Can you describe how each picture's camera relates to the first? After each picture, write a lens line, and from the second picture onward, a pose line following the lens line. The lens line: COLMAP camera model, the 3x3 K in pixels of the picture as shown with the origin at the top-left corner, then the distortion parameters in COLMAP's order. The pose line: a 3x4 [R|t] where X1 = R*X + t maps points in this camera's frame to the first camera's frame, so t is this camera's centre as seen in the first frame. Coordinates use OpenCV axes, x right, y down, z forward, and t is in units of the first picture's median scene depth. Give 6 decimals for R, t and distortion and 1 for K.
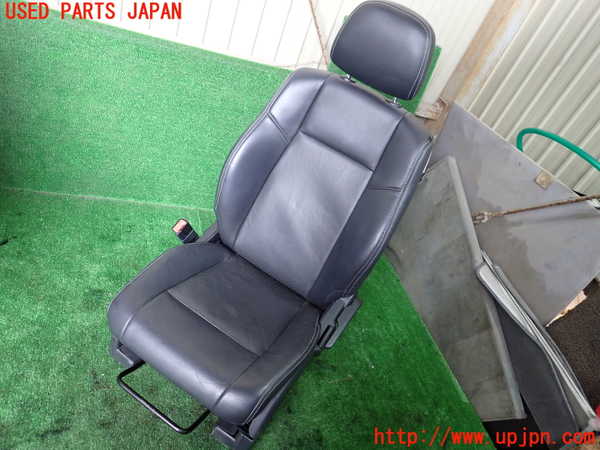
lens RADIAL K [[444.7, 0, 297.2], [0, 444.7, 224.1], [0, 0, 1]] dist [-0.000556, 0.000174]
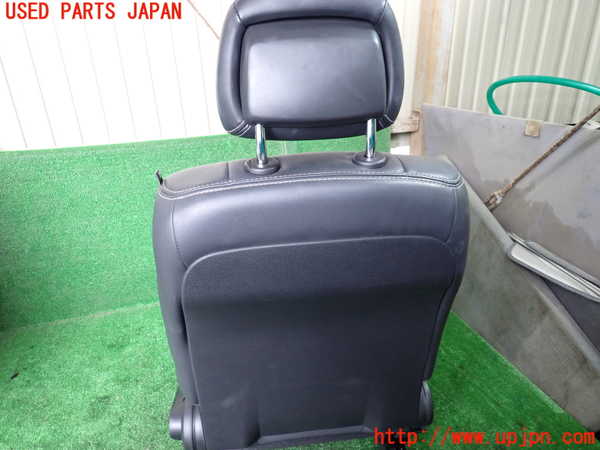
lens RADIAL K [[444.7, 0, 297.2], [0, 444.7, 224.1], [0, 0, 1]] dist [-0.000556, 0.000174]
pose [[0.933126, -0.337993, -0.122625, 0.160839], [0.298329, 0.918185, -0.260646, 0.166869], [0.200689, 0.206633, 0.957615, 0.093857]]
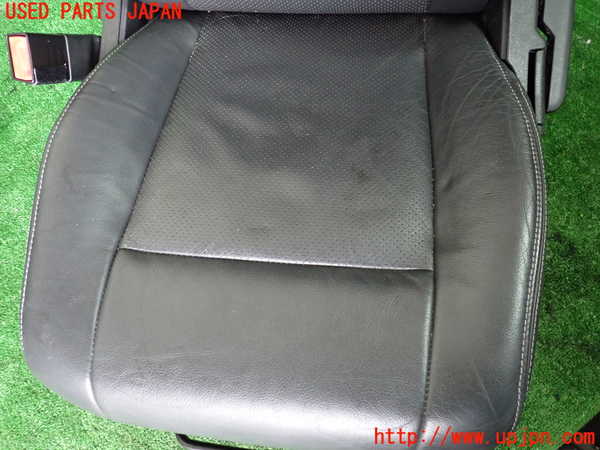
lens RADIAL K [[444.7, 0, 297.2], [0, 444.7, 224.1], [0, 0, 1]] dist [-0.000556, 0.000174]
pose [[0.833716, -0.461248, -0.303592, -0.034137], [0.548204, 0.625406, 0.555284, 0.009401], [-0.066255, -0.629379, 0.774269, 0.539637]]
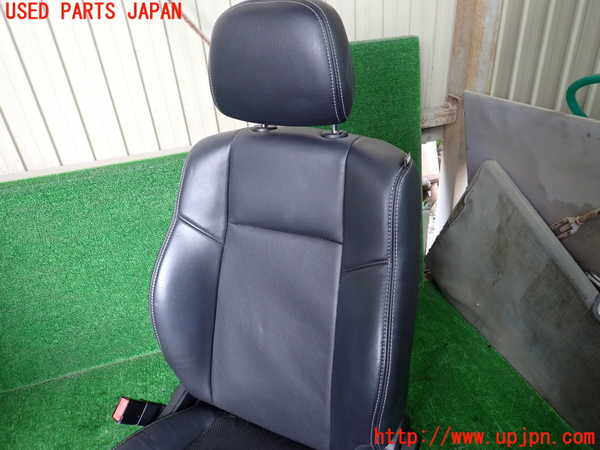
lens RADIAL K [[444.7, 0, 297.2], [0, 444.7, 224.1], [0, 0, 1]] dist [-0.000556, 0.000174]
pose [[0.915846, -0.359179, -0.179490, 0.188979], [0.331211, 0.928481, -0.167992, -0.047739], [0.226992, 0.094406, 0.969310, 0.298455]]
